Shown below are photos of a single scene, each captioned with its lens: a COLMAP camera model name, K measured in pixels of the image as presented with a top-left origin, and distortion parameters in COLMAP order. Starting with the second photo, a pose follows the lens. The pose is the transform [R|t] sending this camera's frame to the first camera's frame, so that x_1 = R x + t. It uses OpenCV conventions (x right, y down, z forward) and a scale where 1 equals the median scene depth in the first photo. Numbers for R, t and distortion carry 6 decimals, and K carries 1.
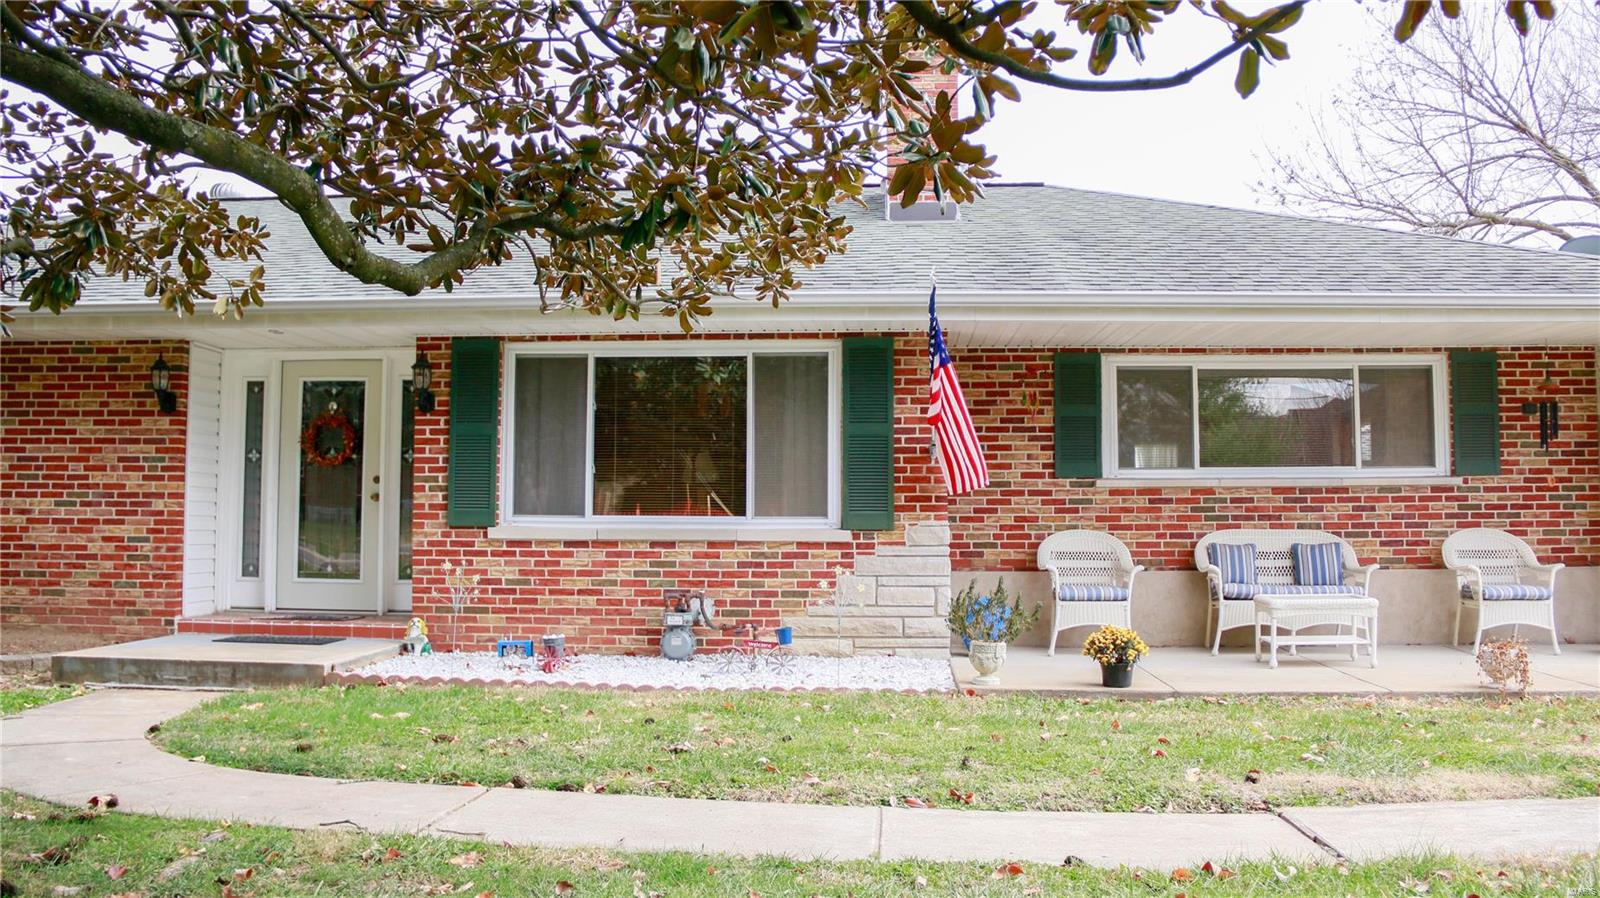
lens RADIAL K [[1346.7, 0, 786.4], [0, 1346.7, 437.7], [0, 0, 1]] dist [-0.114635, 0.032369]
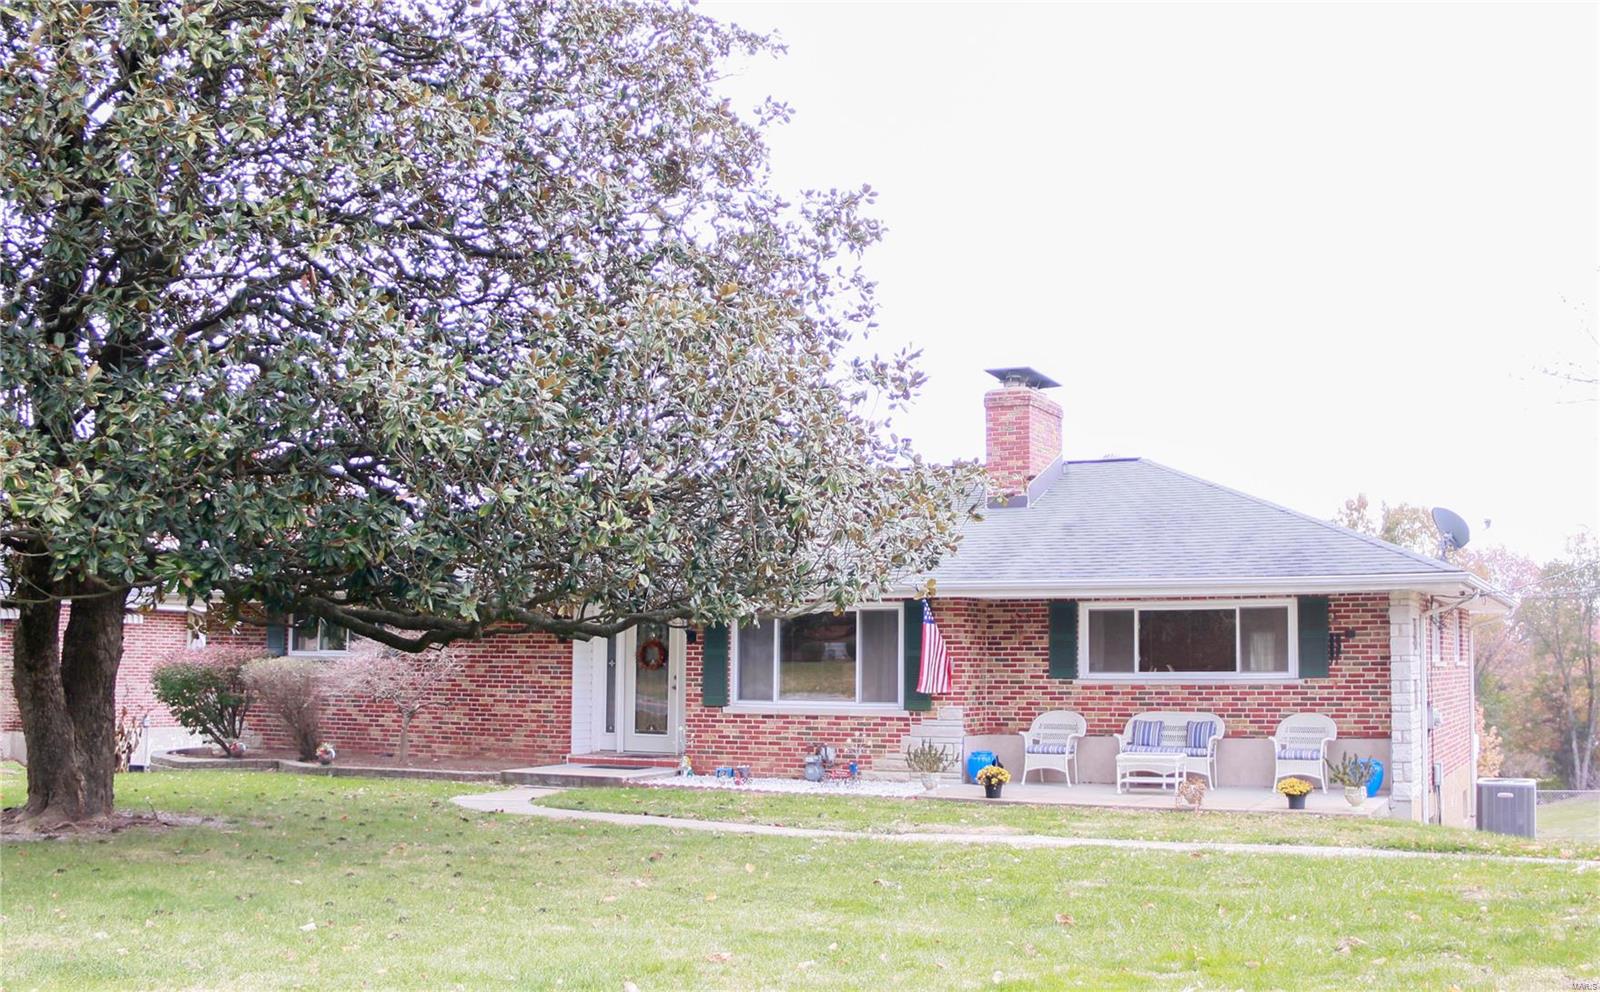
lens RADIAL K [[1567.6, 0, 804.9], [0, 1567.6, 496.7], [0, 0, 1]] dist [-0.094184, 0.000000]
pose [[0.934651, -0.037204, -0.353616, 0.623140], [0.020482, 0.998493, -0.050914, -0.103904], [0.354977, 0.040344, 0.934004, -0.922833]]
